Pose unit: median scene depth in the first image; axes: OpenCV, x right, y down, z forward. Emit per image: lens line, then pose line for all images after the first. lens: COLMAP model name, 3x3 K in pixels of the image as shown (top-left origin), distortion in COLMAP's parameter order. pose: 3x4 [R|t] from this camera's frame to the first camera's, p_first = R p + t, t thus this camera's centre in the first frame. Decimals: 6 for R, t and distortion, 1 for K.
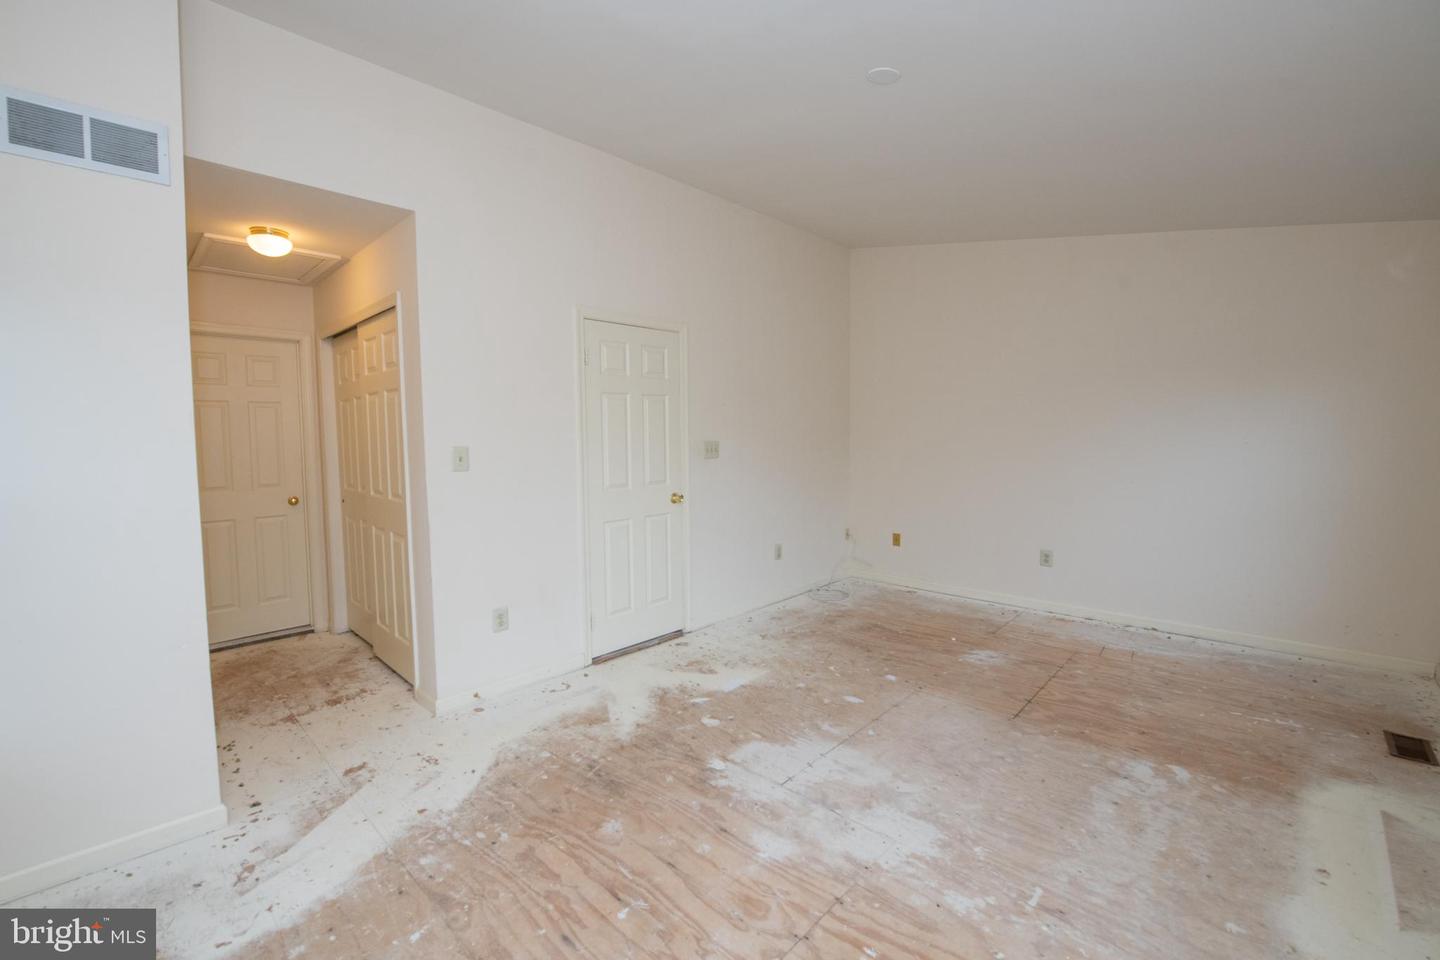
lens RADIAL K [[606.6, 0, 699.4], [0, 606.6, 476.4], [0, 0, 1]] dist [-0.017019, -0.001092]
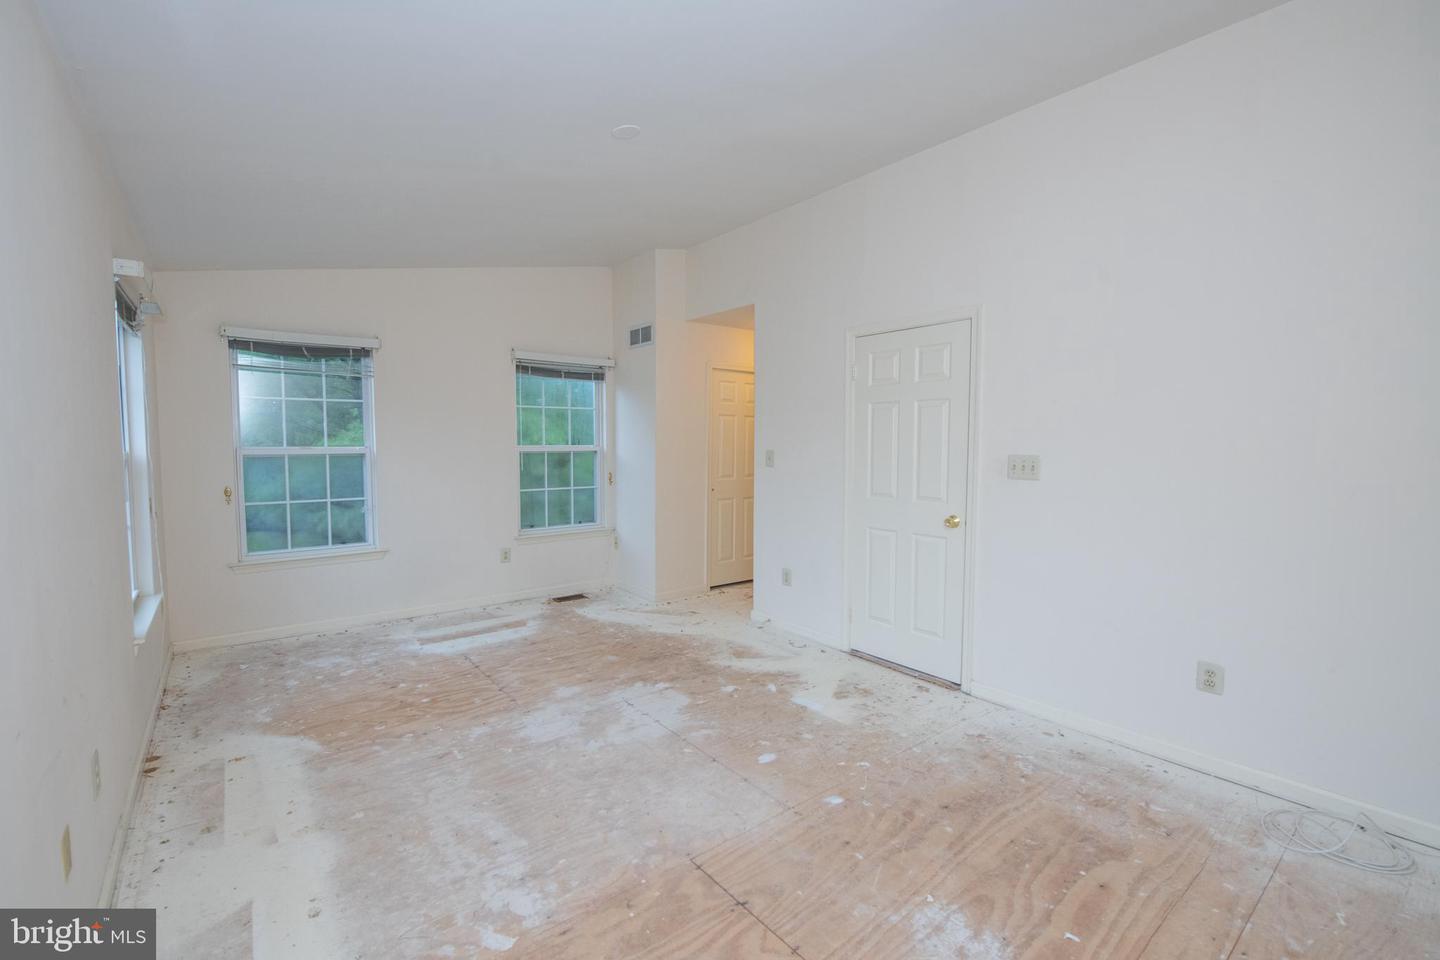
lens RADIAL K [[613.4, 0, 675.3], [0, 613.4, 479.4], [0, 0, 1]] dist [-0.017356, -0.000471]
pose [[-0.162410, 0.073167, -0.984007, 1.175853], [-0.068759, 0.993984, 0.085257, -0.093618], [0.984325, 0.081506, -0.156402, 1.047615]]
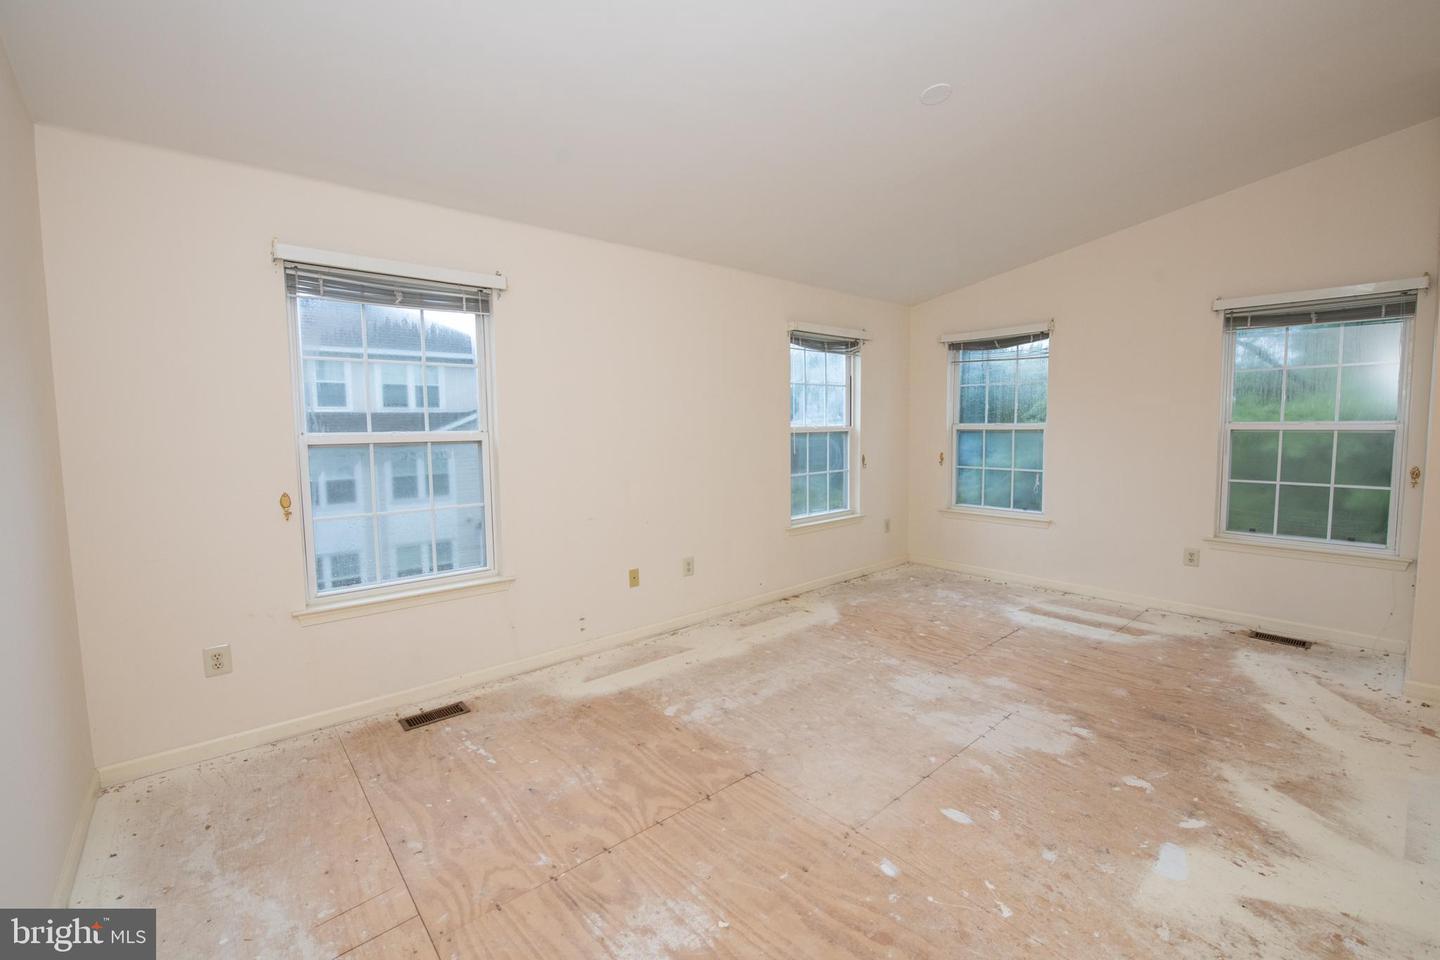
lens RADIAL K [[603.3, 0, 738.6], [0, 603.3, 466.0], [0, 0, 1]] dist [-0.017417, -0.000971]
pose [[-0.997536, 0.017332, 0.067989, 0.477868], [0.026805, 0.989648, 0.140991, -0.129137], [-0.064841, 0.142466, -0.987674, 1.742035]]
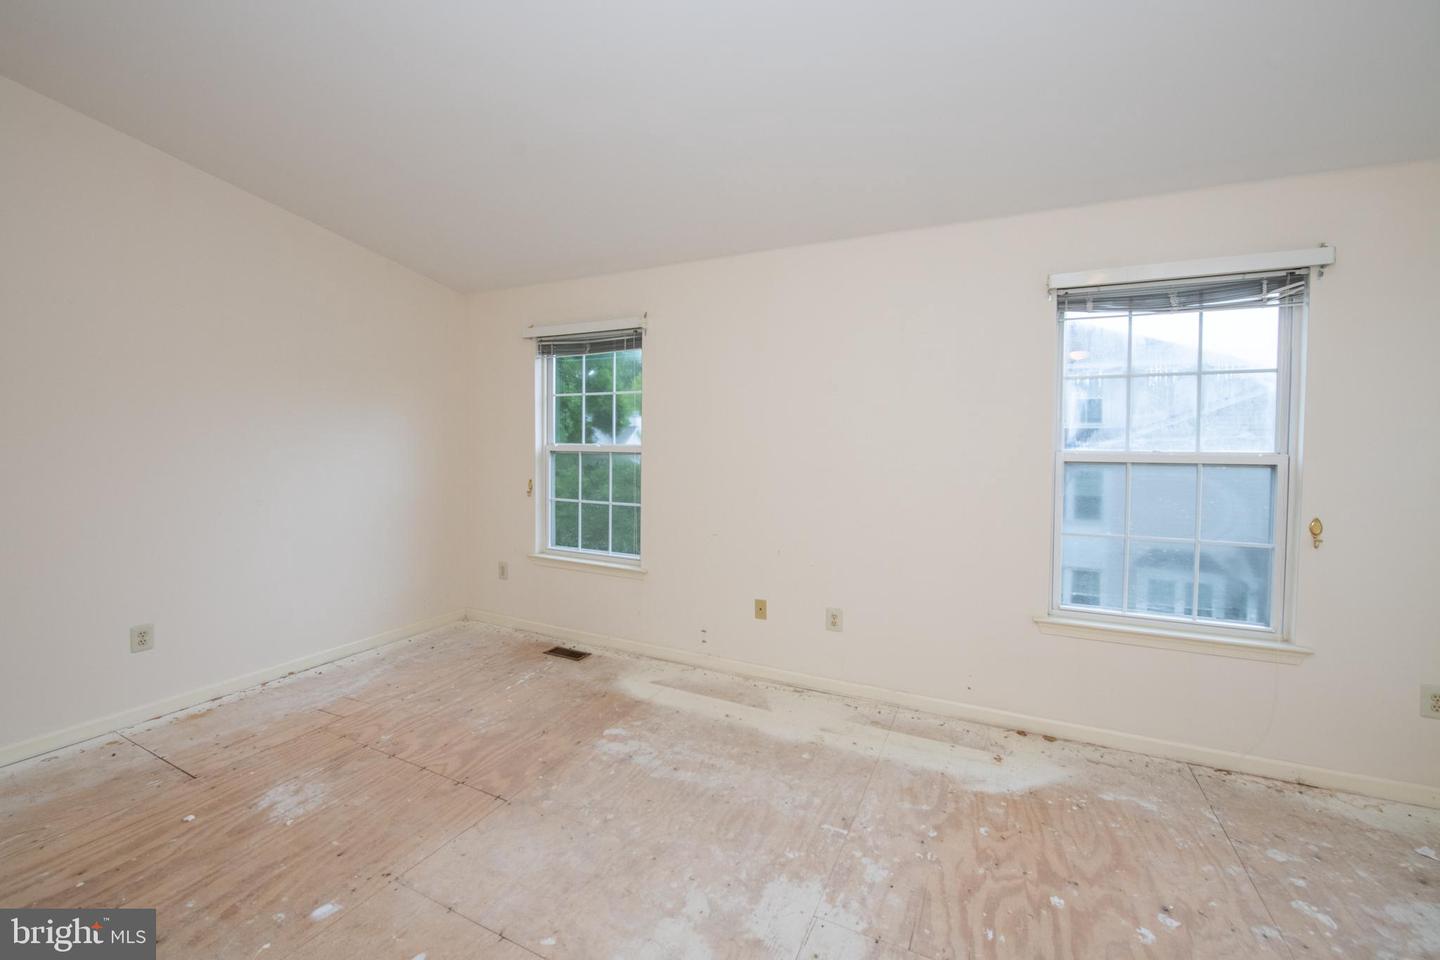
lens RADIAL K [[604.0, 0, 695.2], [0, 604.0, 453.9], [0, 0, 1]] dist [-0.016709, -0.000727]
pose [[-0.293666, -0.011873, 0.955834, -0.302776], [0.064008, 0.997434, 0.032055, -0.064474], [-0.953763, 0.070594, -0.292153, 0.952697]]
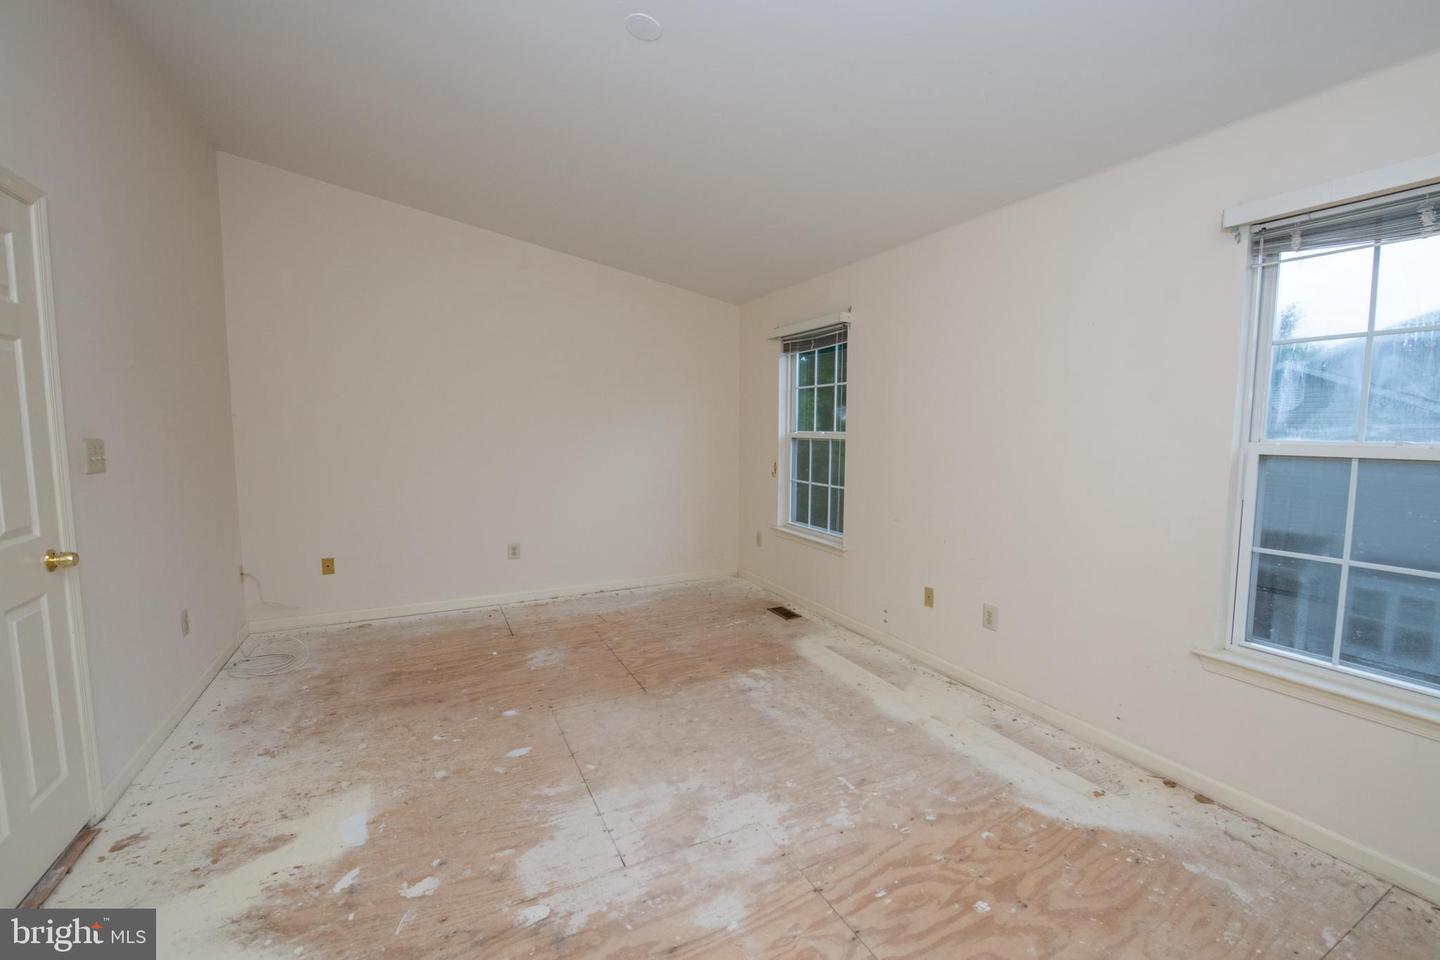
lens RADIAL K [[608.7, 0, 745.2], [0, 608.7, 483.0], [0, 0, 1]] dist [-0.016768, -0.000868]
pose [[0.298747, -0.073362, 0.951509, -0.441773], [0.058013, 0.996593, 0.058623, -0.028677], [-0.952568, 0.037687, 0.301985, 0.476824]]
